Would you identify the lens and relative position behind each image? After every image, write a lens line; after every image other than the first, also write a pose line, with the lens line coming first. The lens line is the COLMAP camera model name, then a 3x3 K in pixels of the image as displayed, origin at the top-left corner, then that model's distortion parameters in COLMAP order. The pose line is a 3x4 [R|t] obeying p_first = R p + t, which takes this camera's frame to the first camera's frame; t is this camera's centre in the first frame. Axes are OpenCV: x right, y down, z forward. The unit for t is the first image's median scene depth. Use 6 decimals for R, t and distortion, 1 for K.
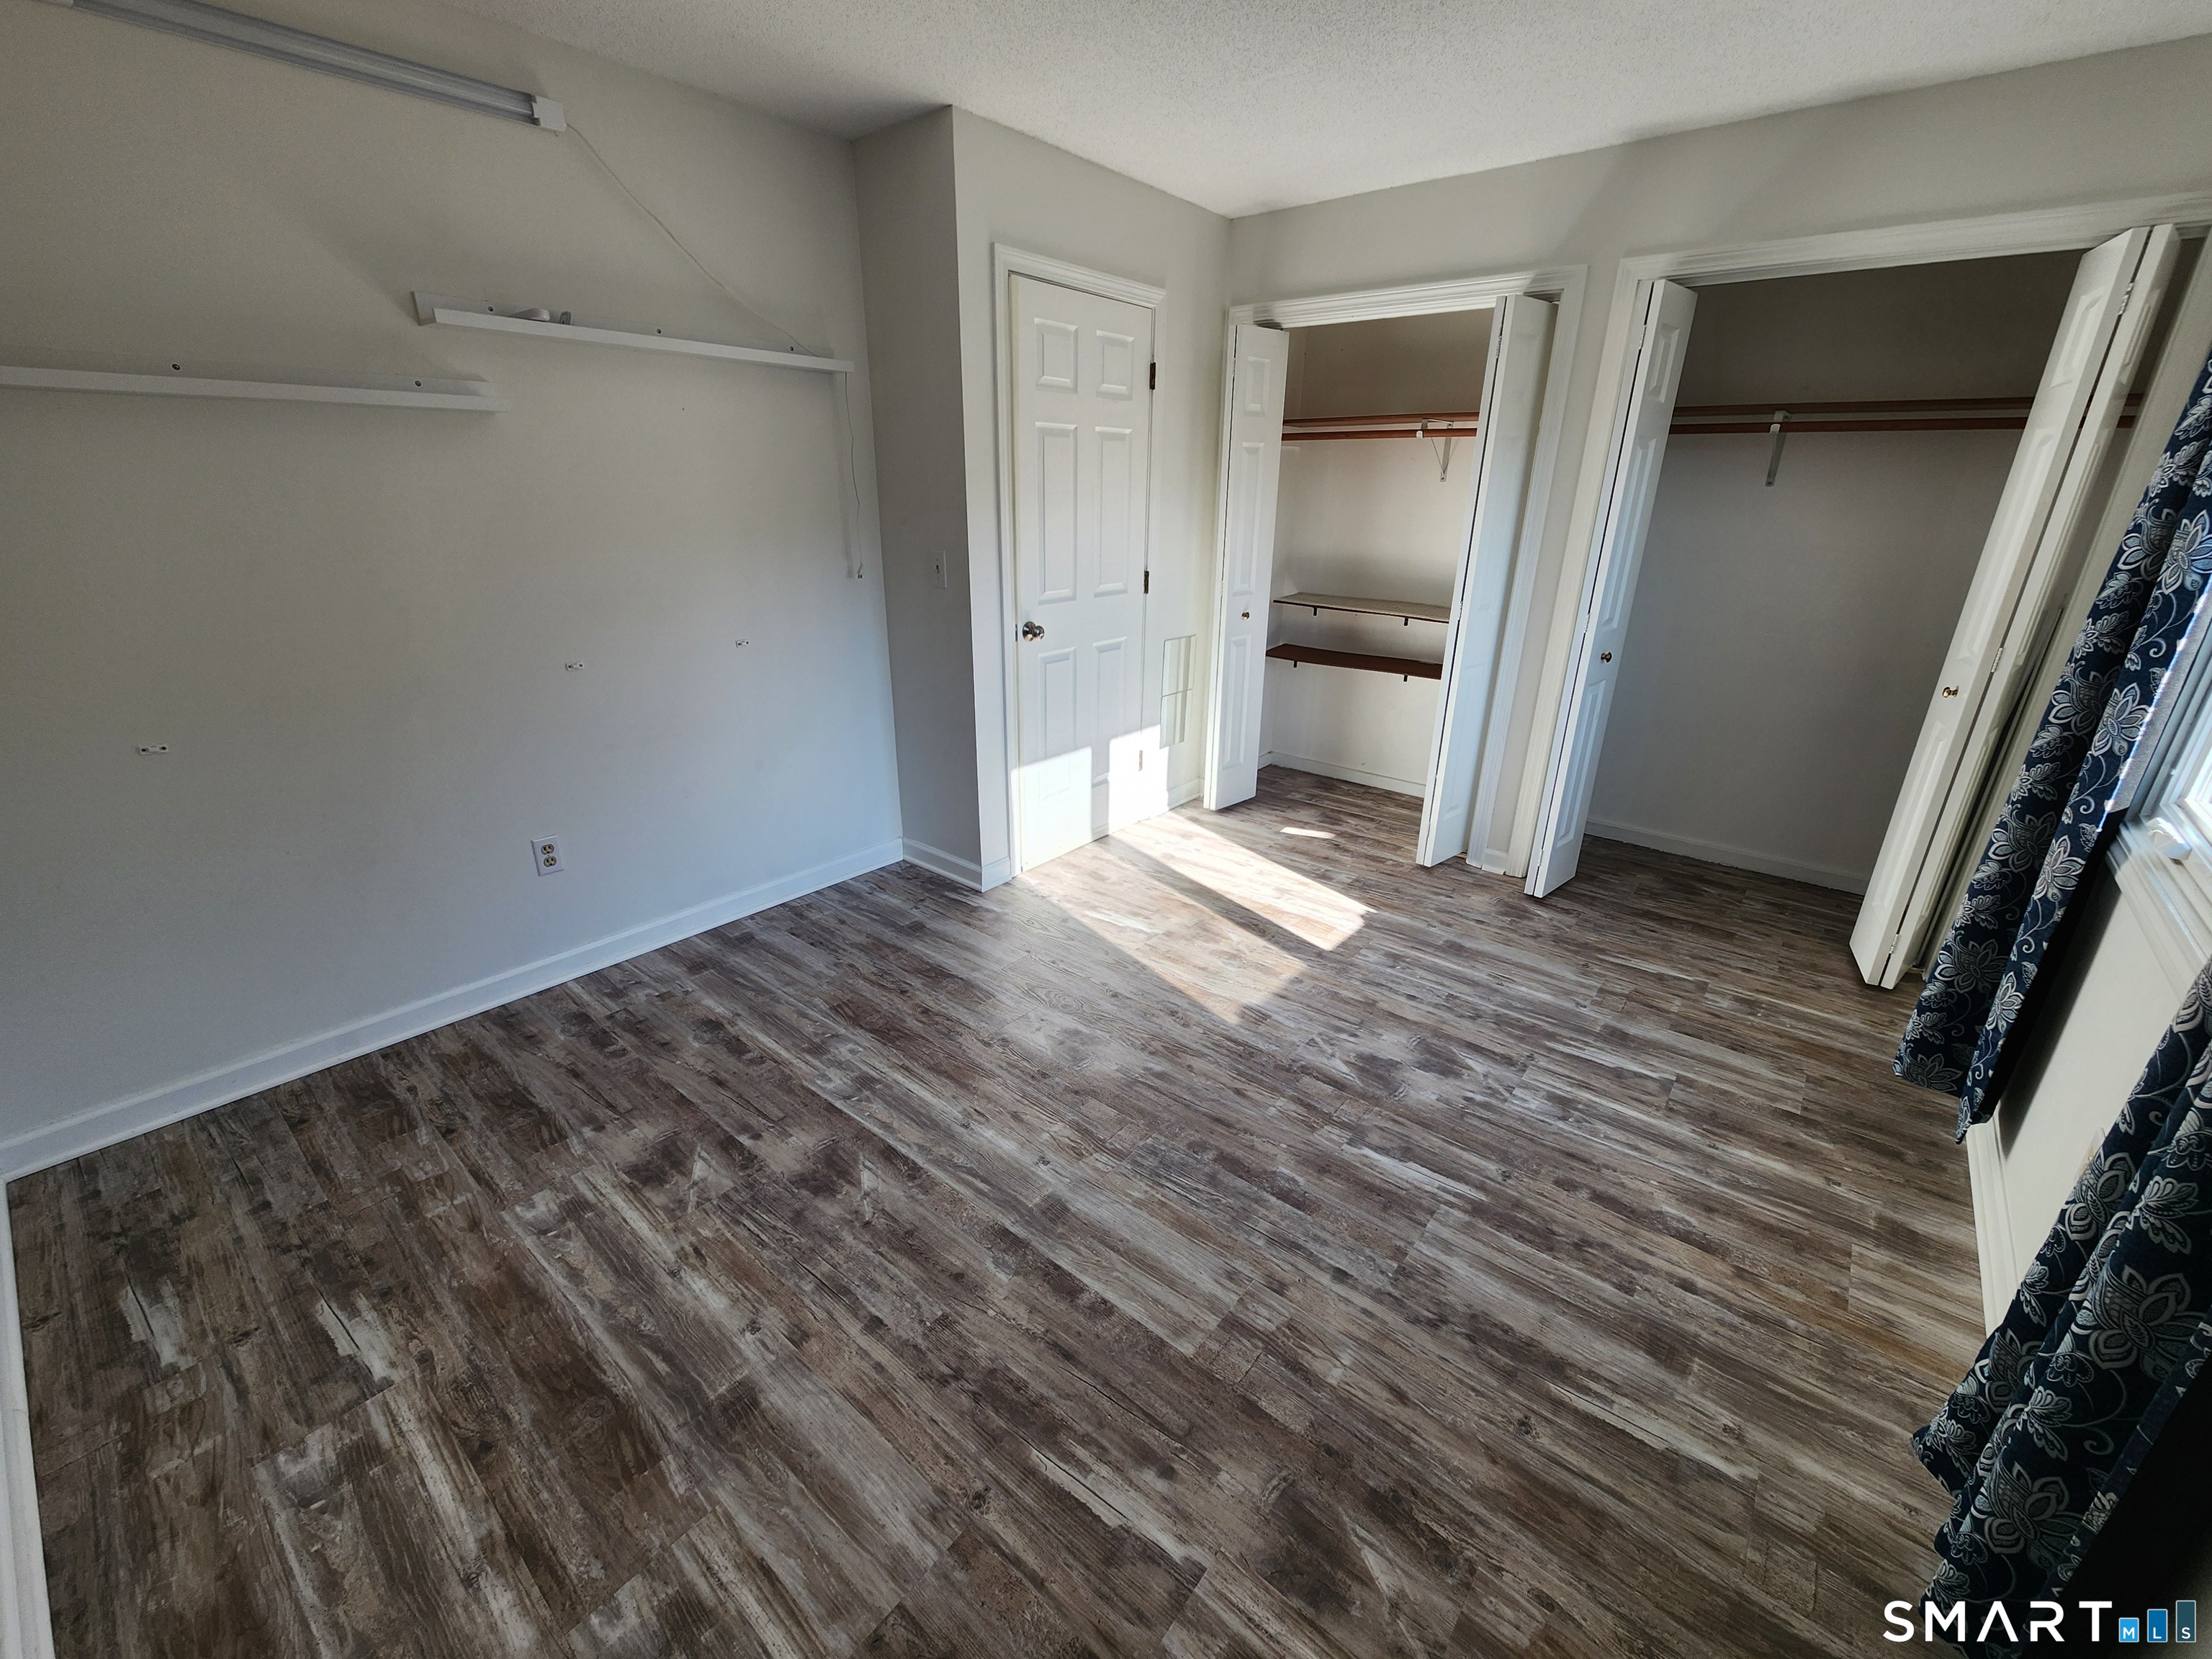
lens RADIAL K [[899.8, 0, 1114.0], [0, 899.8, 831.5], [0, 0, 1]] dist [0.002323, -0.000261]
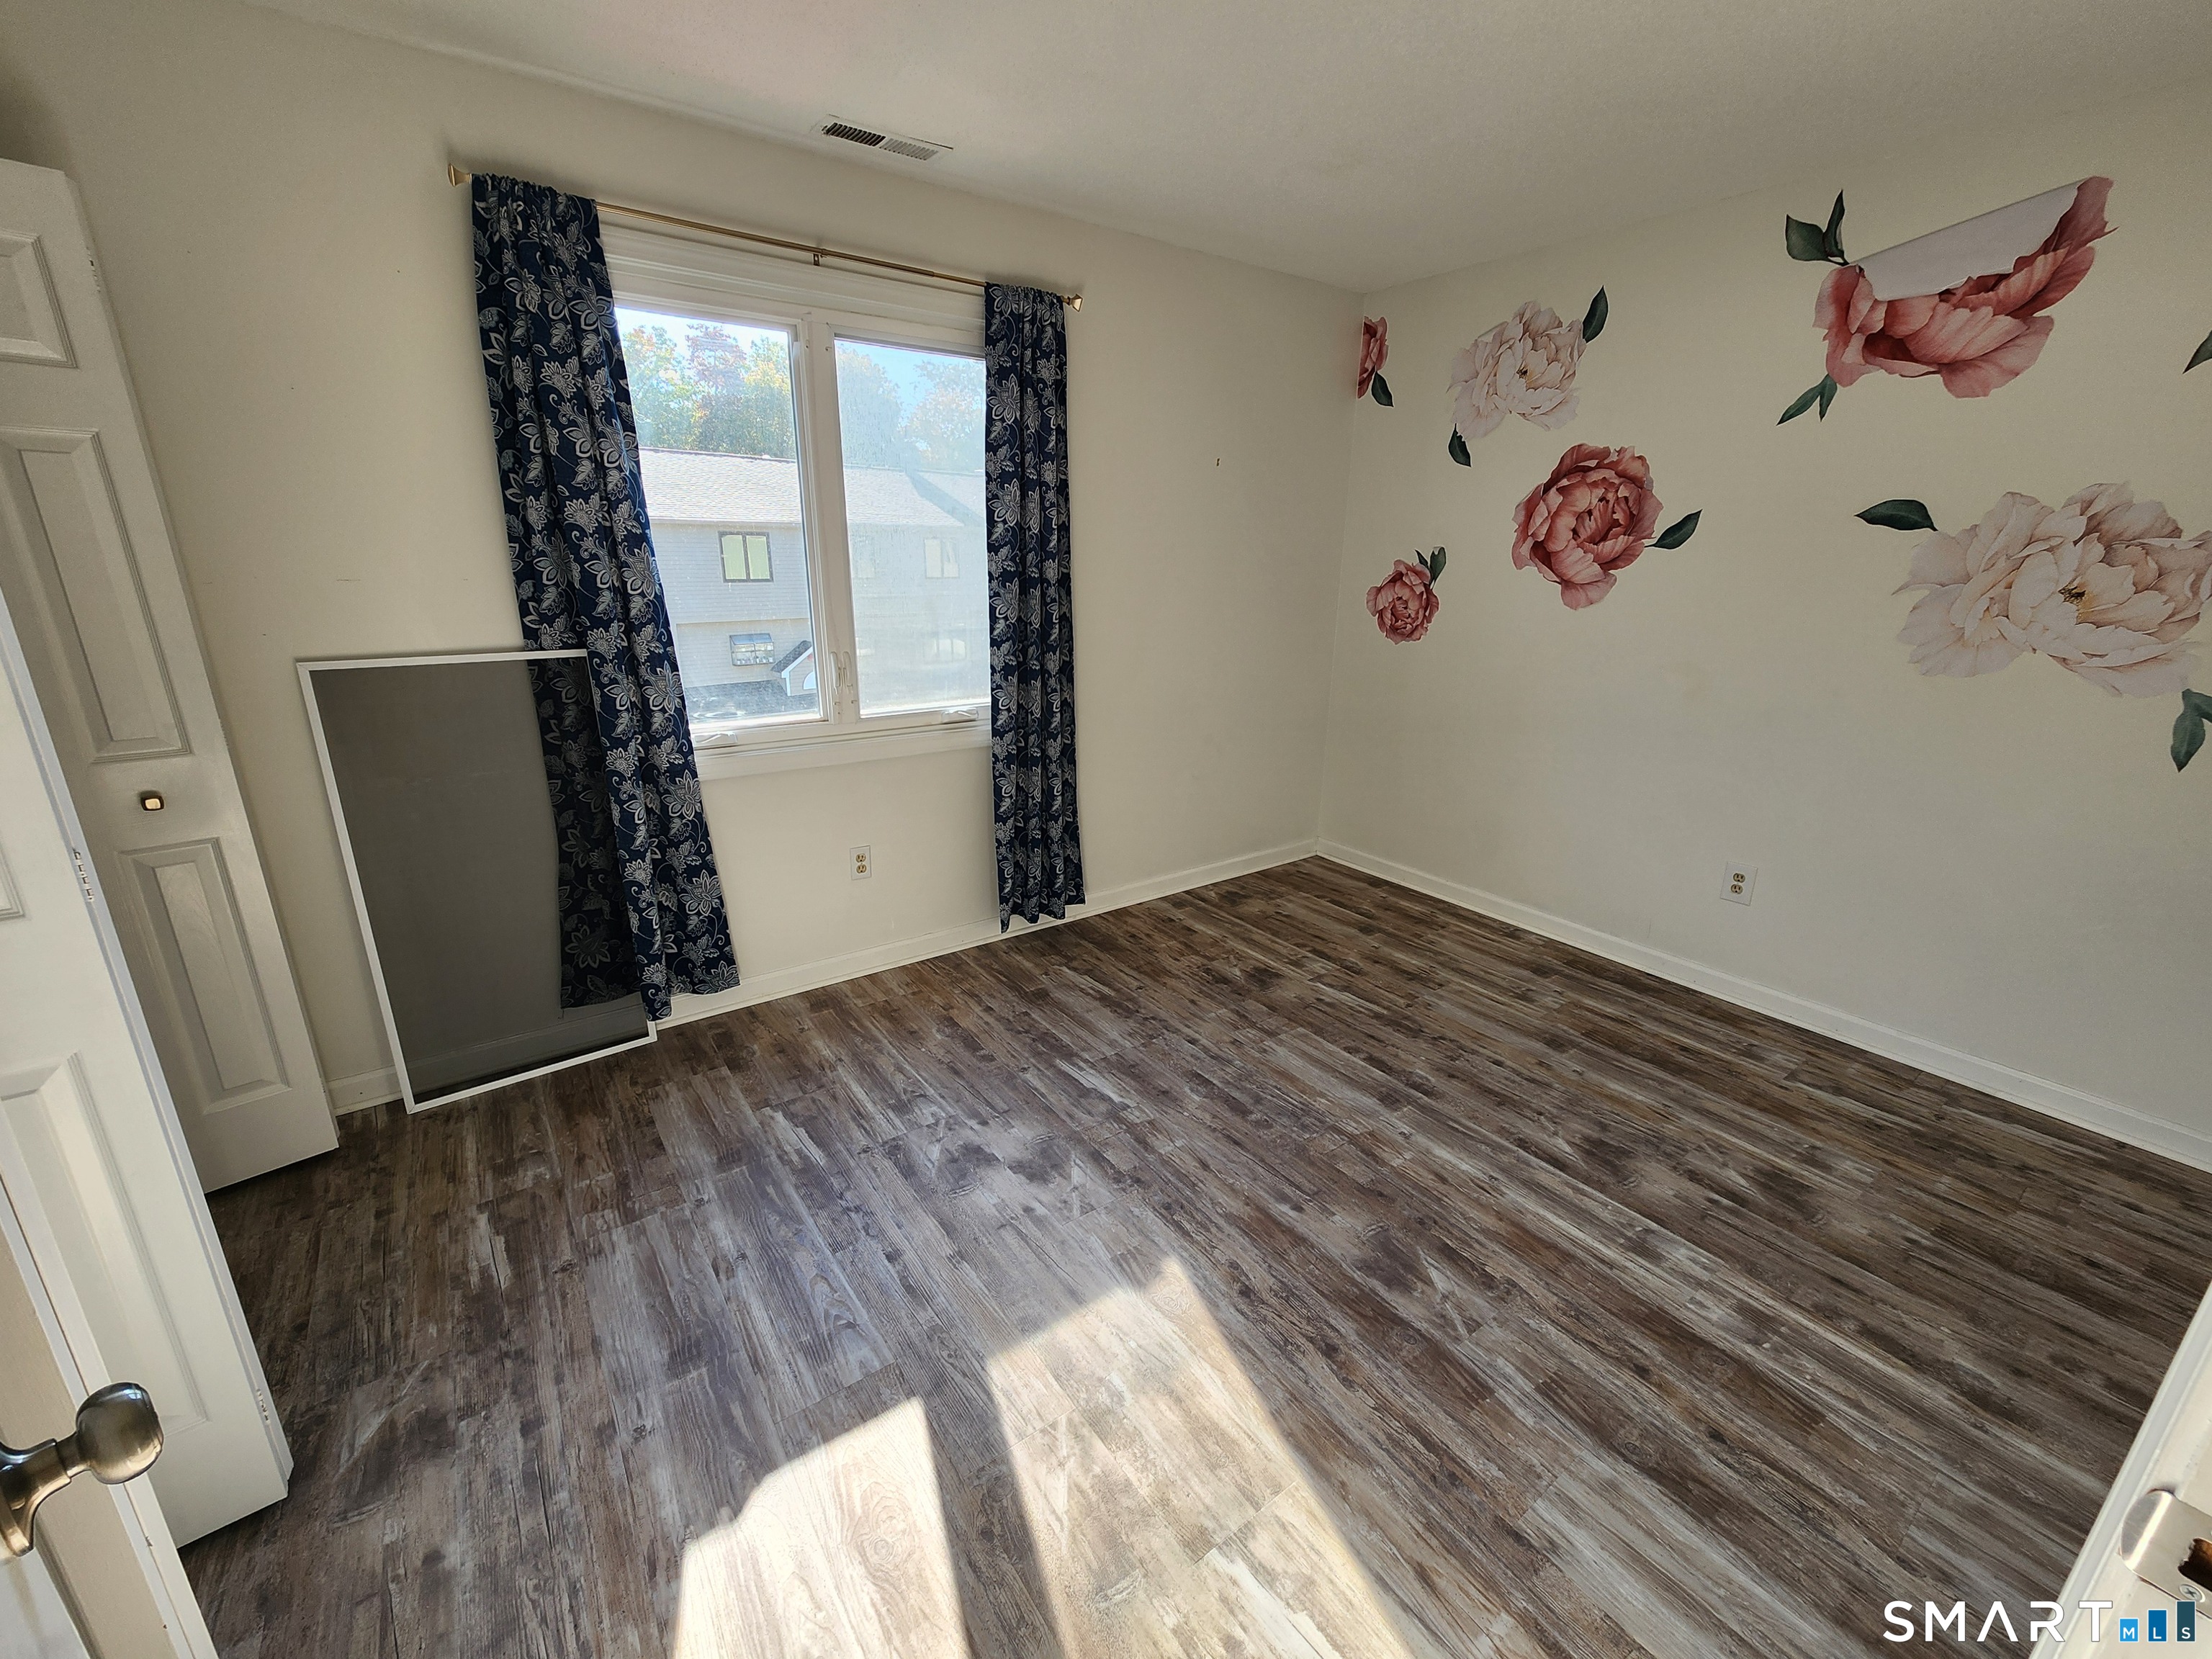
lens RADIAL K [[899.8, 0, 1110.4], [0, 899.8, 817.7], [0, 0, 1]] dist [0.002323, -0.000261]
pose [[-0.965804, -0.099987, 0.239217, 0.047664], [0.068078, 0.792474, 0.606094, -0.643493], [-0.250175, 0.601654, -0.758568, 1.671702]]
